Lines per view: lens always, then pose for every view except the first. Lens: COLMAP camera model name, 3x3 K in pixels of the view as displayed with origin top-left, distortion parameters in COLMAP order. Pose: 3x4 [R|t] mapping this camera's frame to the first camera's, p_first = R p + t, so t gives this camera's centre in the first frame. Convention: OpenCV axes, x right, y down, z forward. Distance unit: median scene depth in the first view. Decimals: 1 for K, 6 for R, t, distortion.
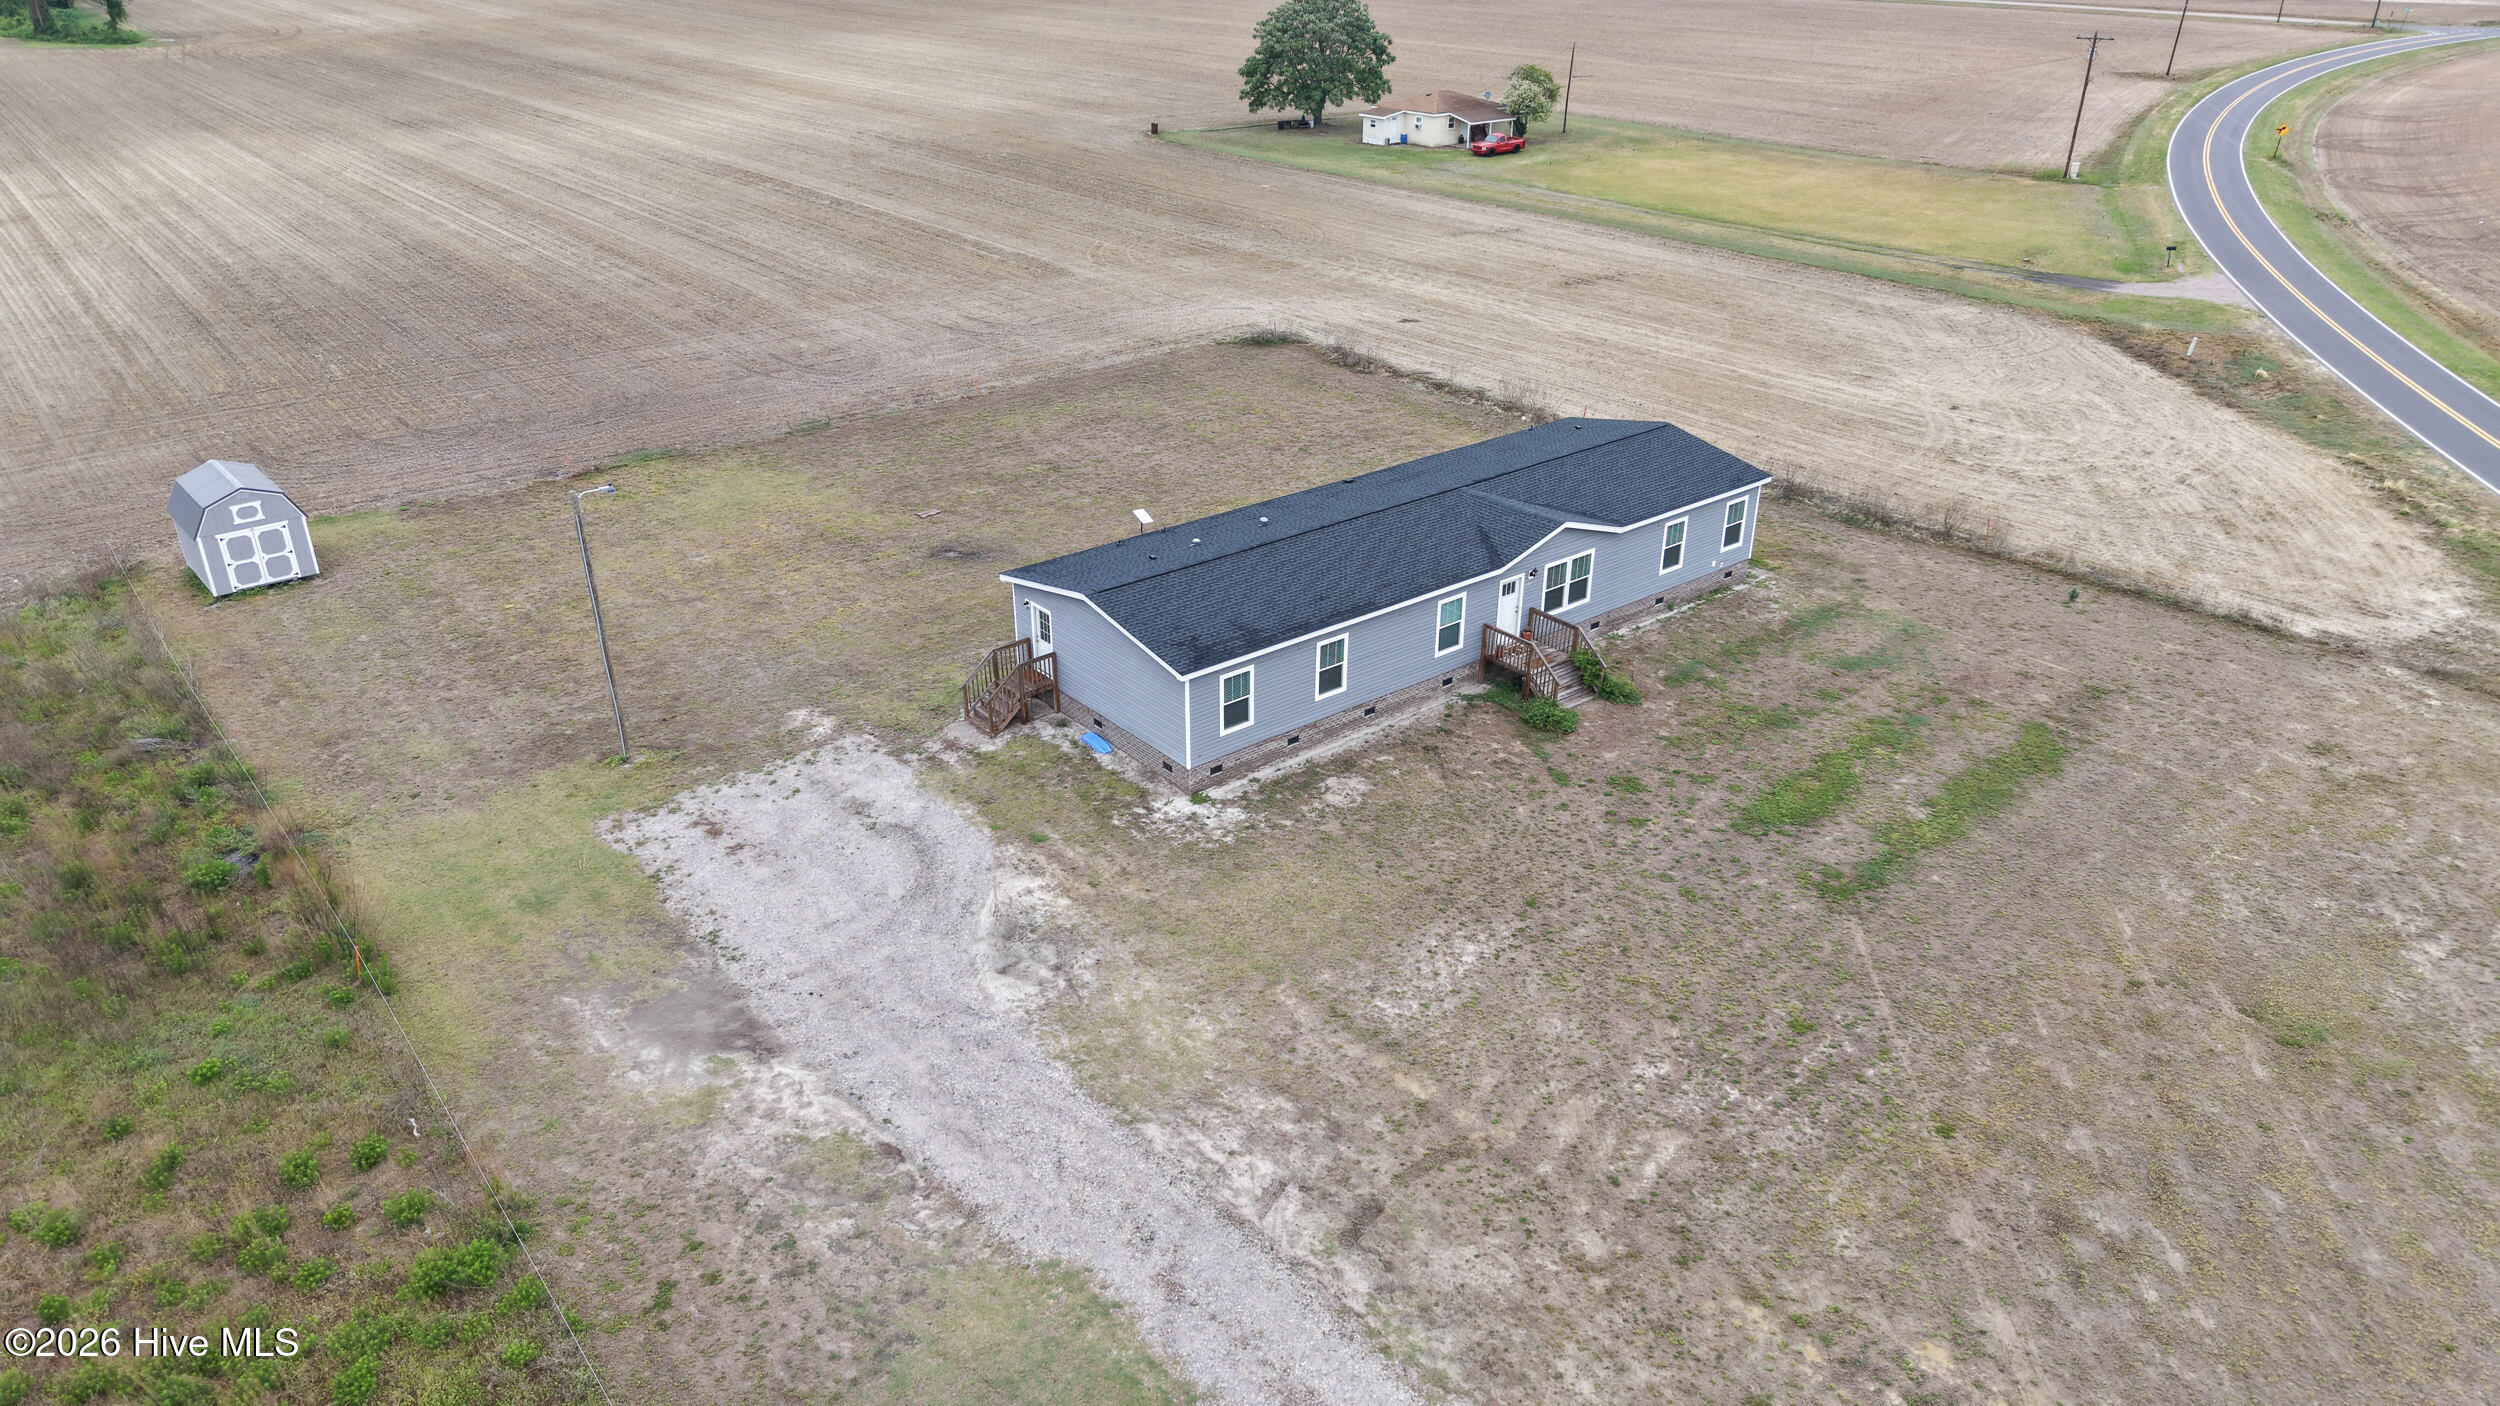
lens RADIAL K [[1677.2, 0, 1250.0], [0, 1677.2, 703.0], [0, 0, 1]] dist [0.027968, -0.033218]
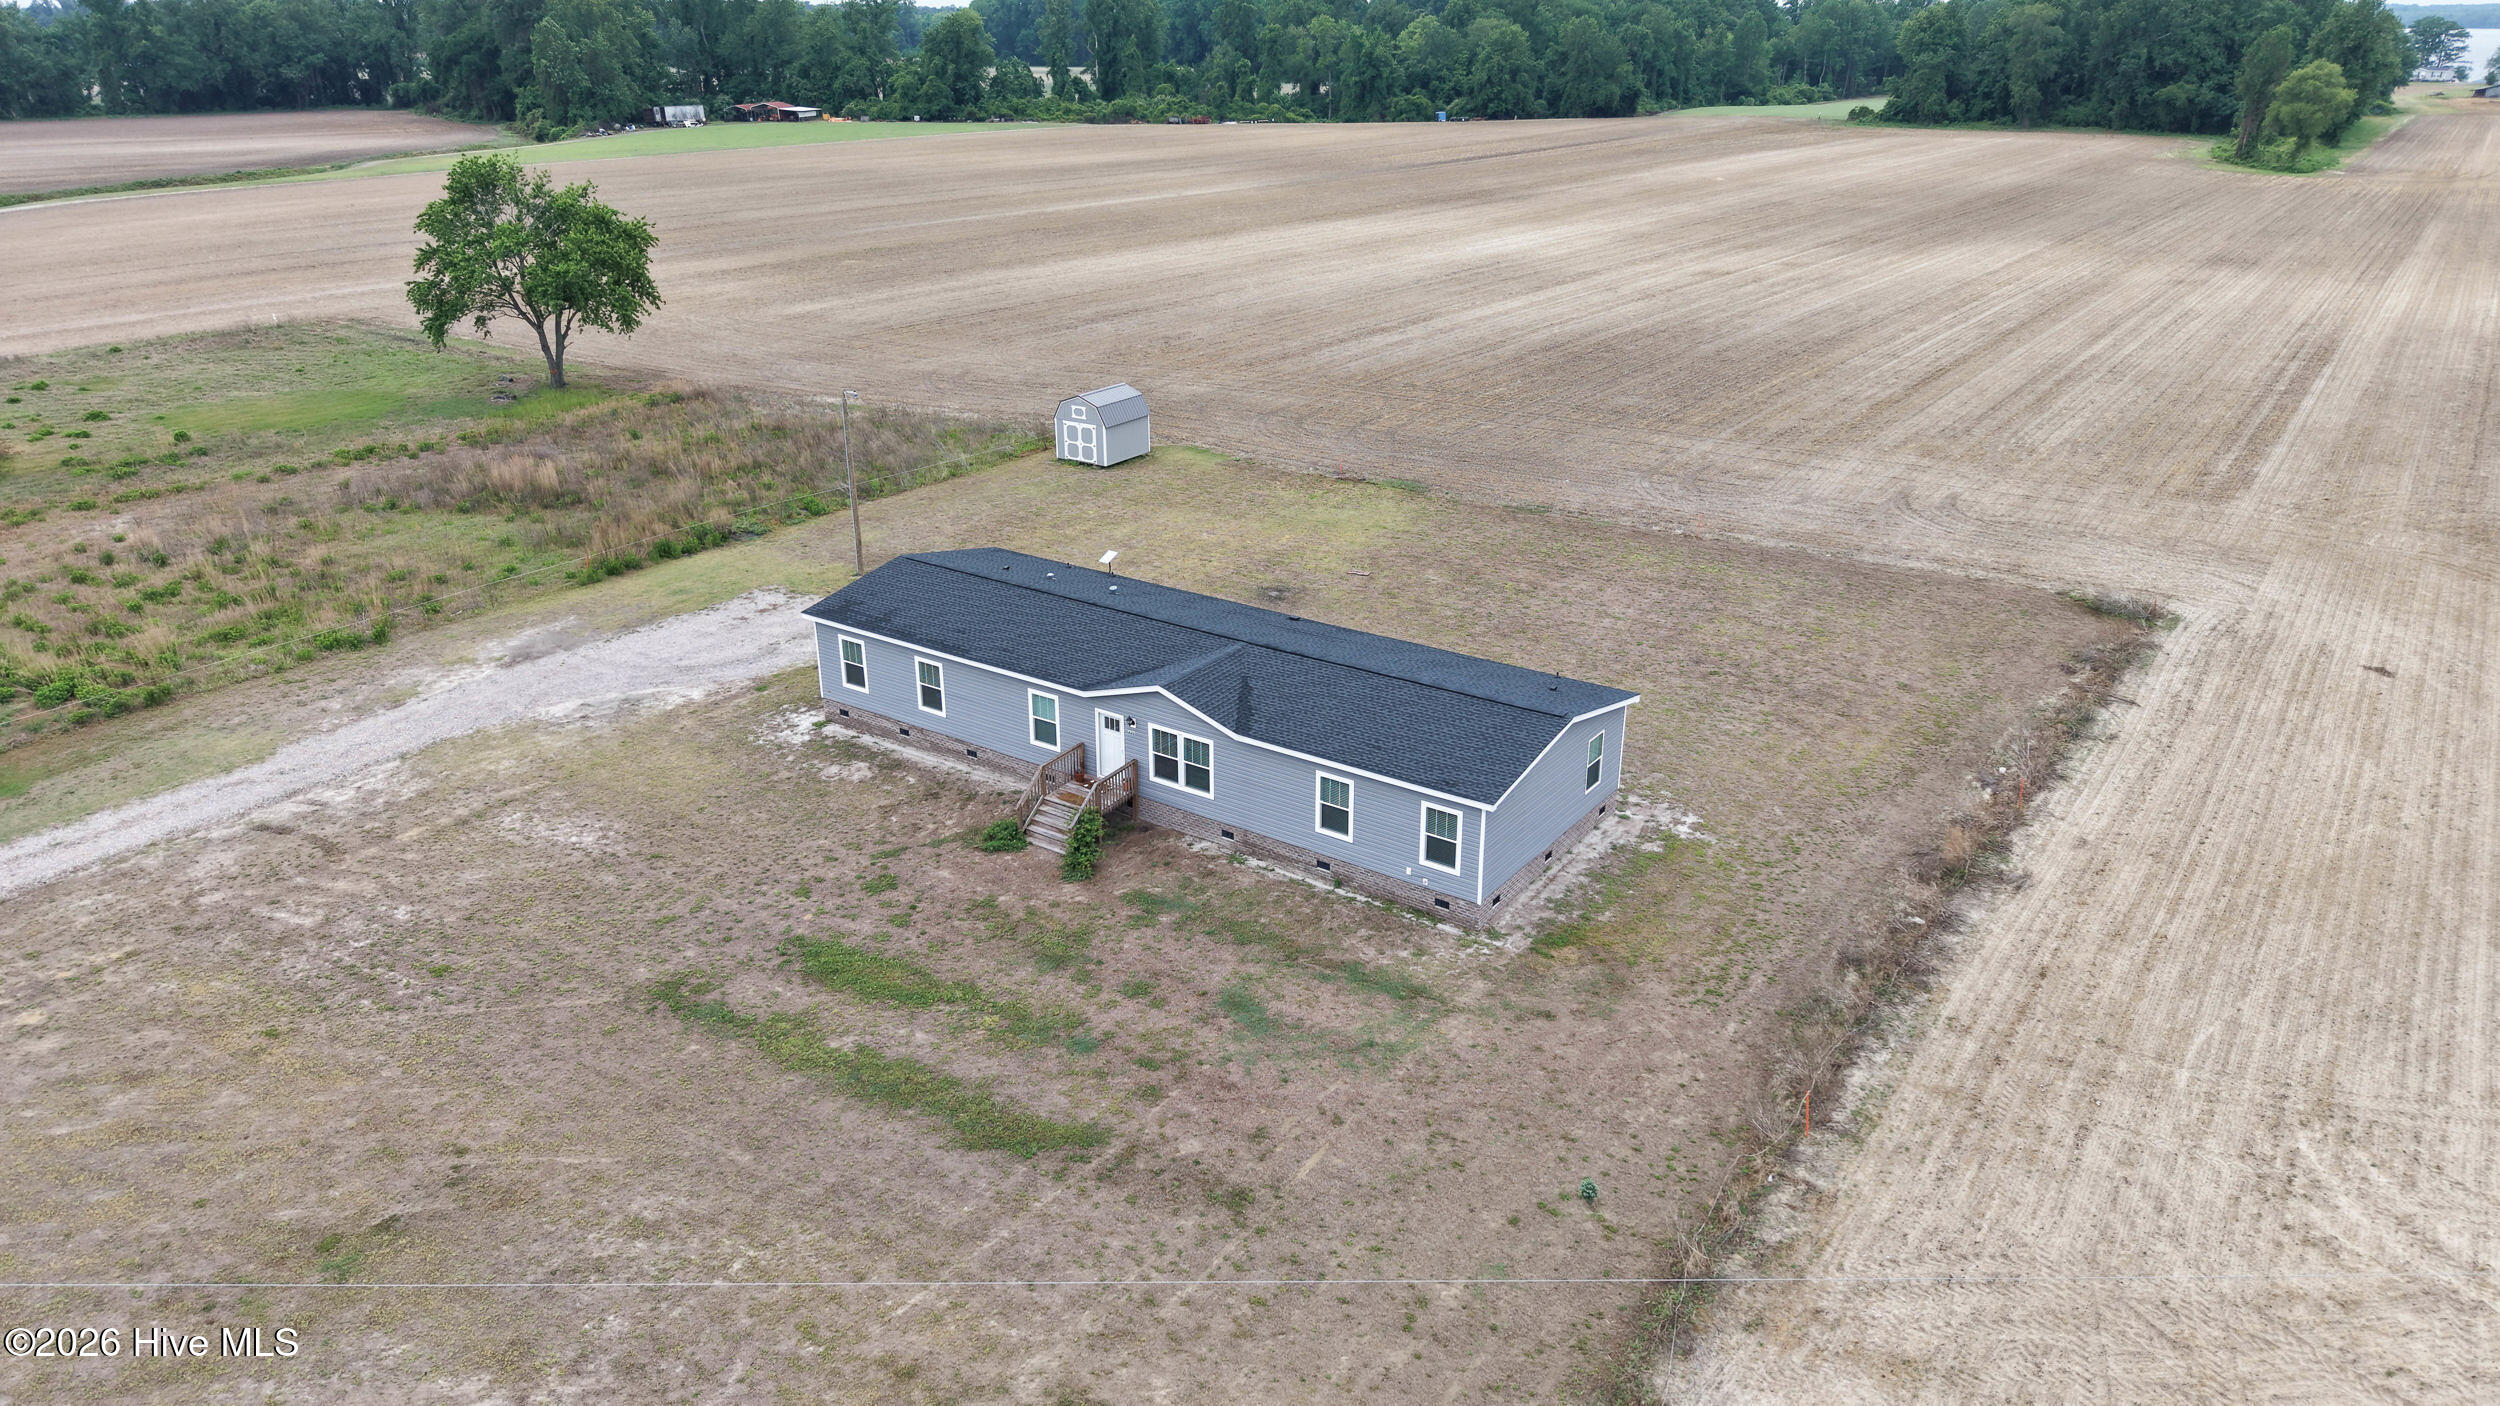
lens RADIAL K [[1677.2, 0, 1250.0], [0, 1677.2, 703.0], [0, 0, 1]] dist [0.027968, -0.033218]
pose [[0.274257, 0.363092, -0.890476, 0.915502], [-0.425782, 0.876121, 0.226102, -0.294067], [0.862260, 0.317138, 0.394881, 0.616829]]
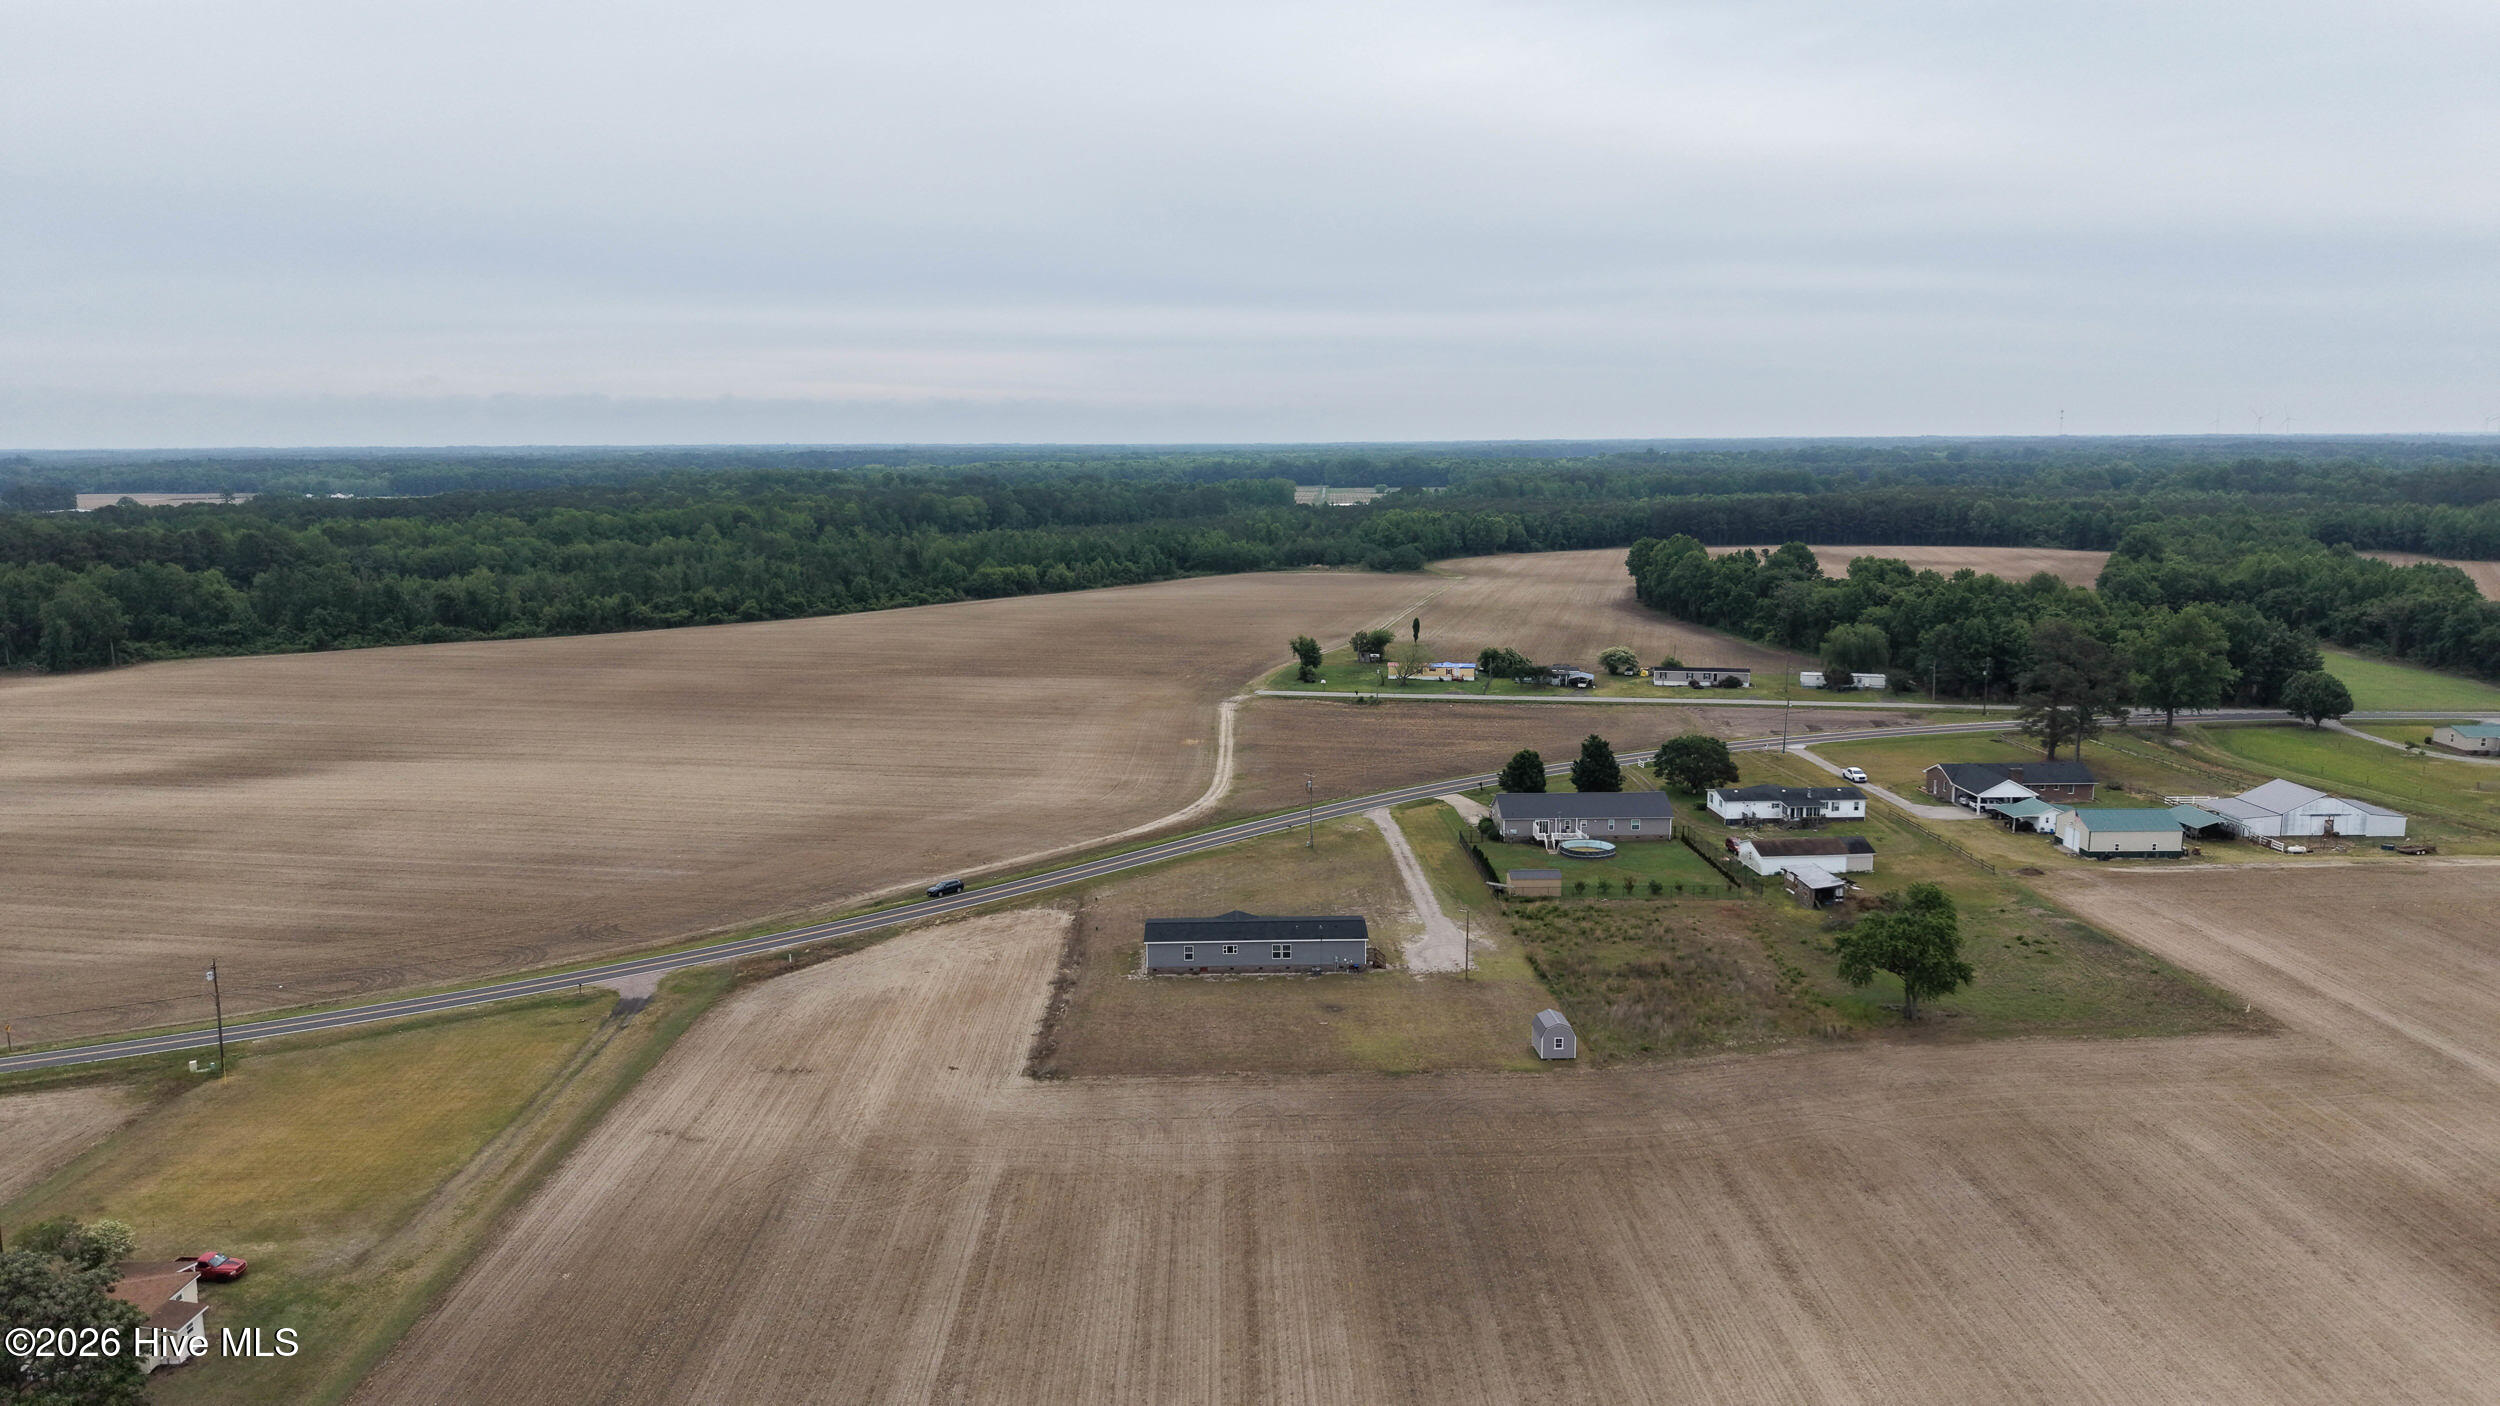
lens RADIAL K [[1664.0, 0, 1250.3], [0, 1664.0, 672.2], [0, 0, 1]] dist [0.074350, -0.096524]
pose [[-0.793061, -0.081494, 0.603666, -1.886425], [0.275268, 0.836106, 0.474504, -2.129662], [-0.543398, 0.542480, -0.640651, 2.816218]]
